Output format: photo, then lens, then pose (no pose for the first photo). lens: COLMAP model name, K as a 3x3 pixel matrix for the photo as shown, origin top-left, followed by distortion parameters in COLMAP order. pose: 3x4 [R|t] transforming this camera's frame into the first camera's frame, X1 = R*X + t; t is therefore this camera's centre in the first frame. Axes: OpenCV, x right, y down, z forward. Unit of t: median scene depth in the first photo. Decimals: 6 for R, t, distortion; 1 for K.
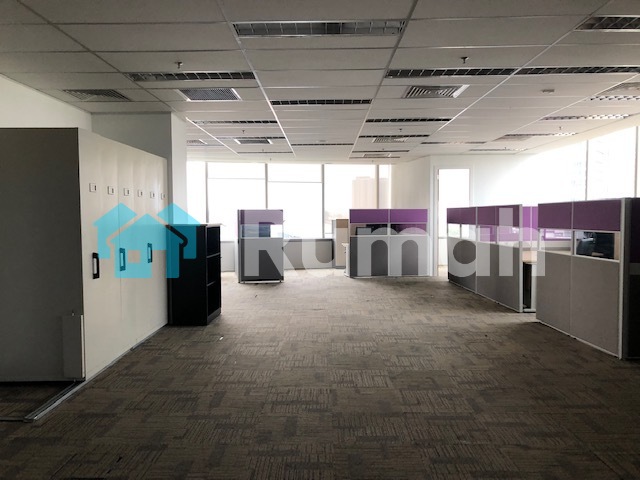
lens RADIAL K [[515.9, 0, 307.9], [0, 515.9, 247.3], [0, 0, 1]] dist [0.006296, 0.003086]
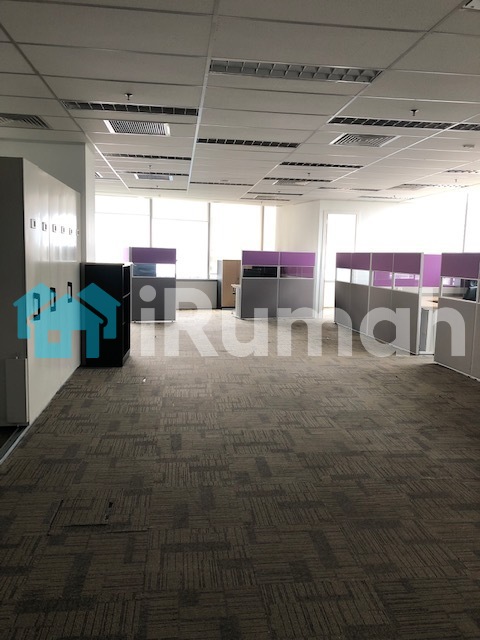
lens RADIAL K [[515.9, 0, 240.0], [0, 515.9, 320.0], [0, 0, 1]] dist [0.006296, 0.003086]
pose [[0.989784, 0.014091, 0.141875, -0.142120], [-0.023371, 0.997679, 0.063955, -0.006945], [-0.140644, -0.066617, 0.987816, 0.005235]]
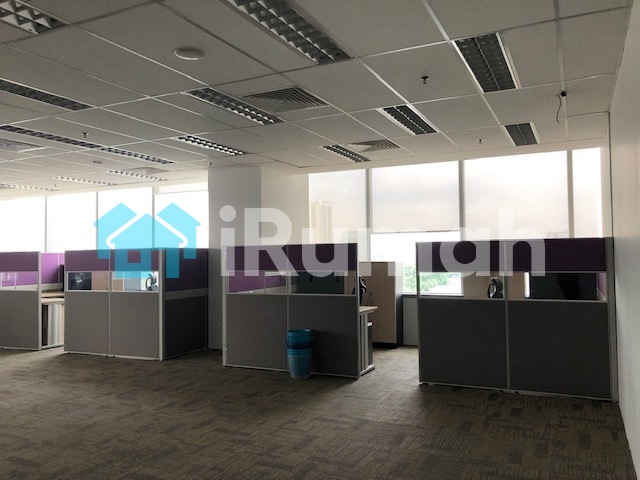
lens RADIAL K [[513.7, 0, 320.0], [0, 513.7, 240.0], [0, 0, 1]] dist [-0.000593, 0.005243]
pose [[0.423367, 0.028266, 0.905517, -0.453495], [0.067118, 0.995788, -0.062464, 0.003588], [-0.903469, 0.087222, 0.419686, -0.008001]]
